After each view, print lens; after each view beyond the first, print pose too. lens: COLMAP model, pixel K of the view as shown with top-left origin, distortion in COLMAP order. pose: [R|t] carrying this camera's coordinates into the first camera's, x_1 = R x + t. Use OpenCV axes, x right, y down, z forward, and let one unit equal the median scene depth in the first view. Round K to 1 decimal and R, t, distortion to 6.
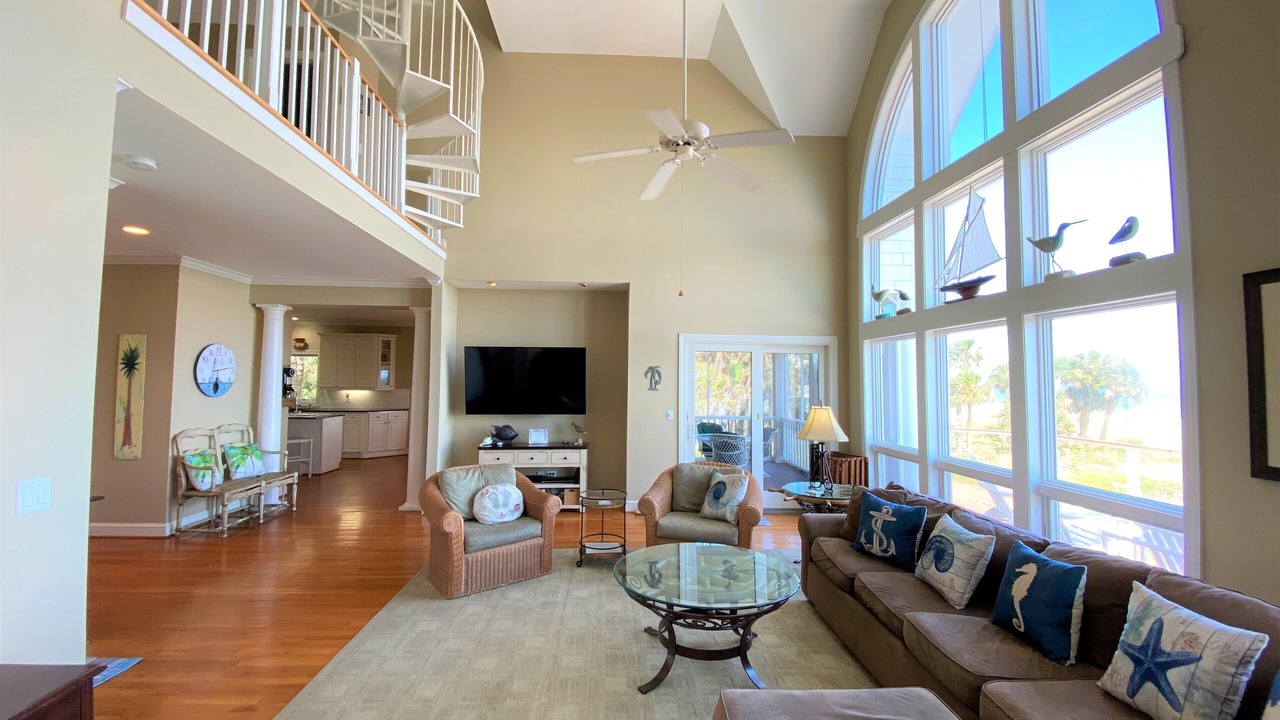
lens RADIAL K [[519.0, 0, 640.0], [0, 519.0, 360.0], [0, 0, 1]] dist [-0.020340, -0.000252]
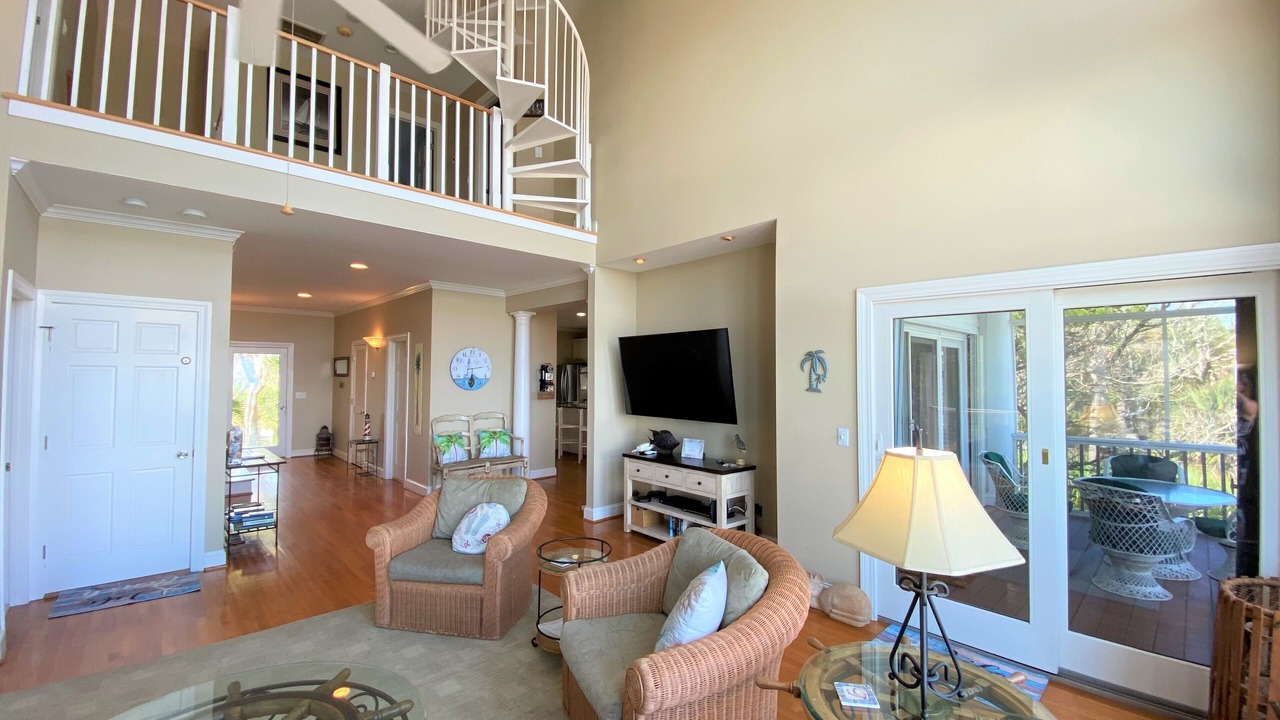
lens RADIAL K [[509.6, 0, 633.8], [0, 509.6, 357.3], [0, 0, 1]] dist [-0.000424, -0.000161]
pose [[0.621036, -0.030731, -0.783179, 0.392995], [0.034746, 0.999328, -0.011659, 0.020911], [0.783011, -0.019972, 0.621687, 0.533675]]
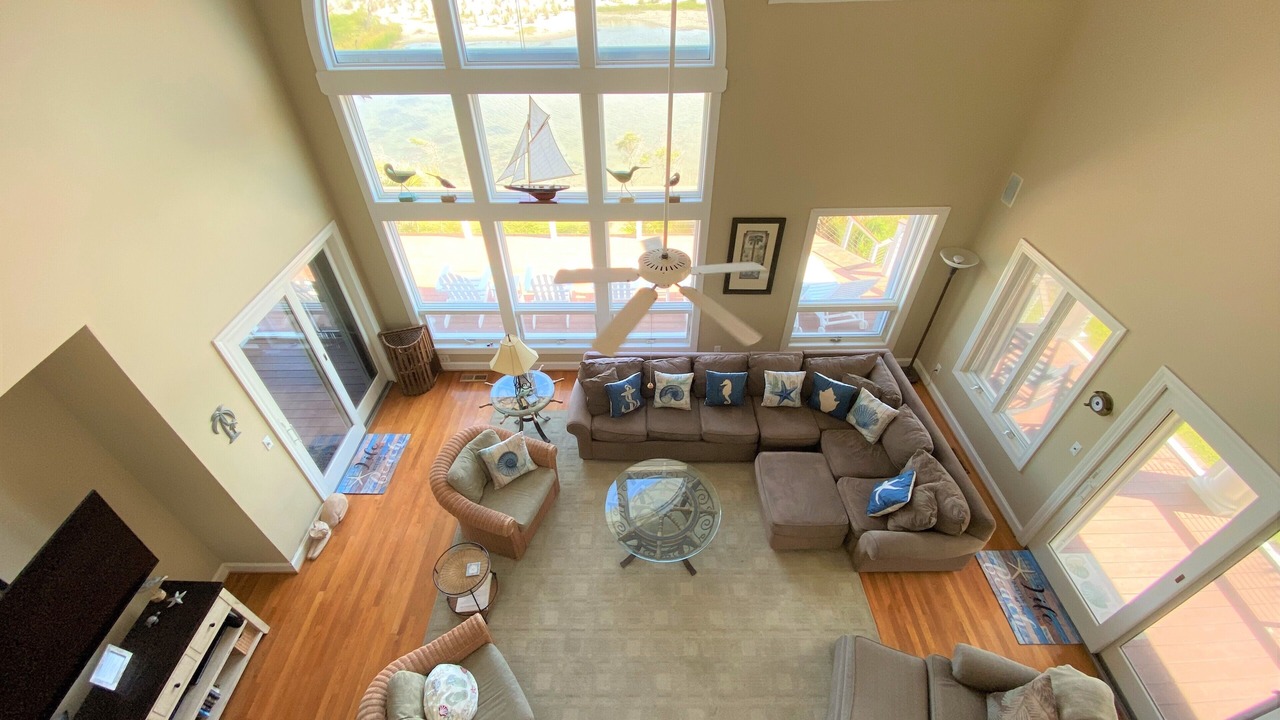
lens RADIAL K [[509.6, 0, 633.8], [0, 509.6, 357.3], [0, 0, 1]] dist [-0.000424, -0.000161]
pose [[0.055632, -0.655129, 0.753466, -0.389562], [-0.037939, 0.752703, 0.657267, -0.491187], [-0.997730, -0.065151, 0.017020, 0.569125]]
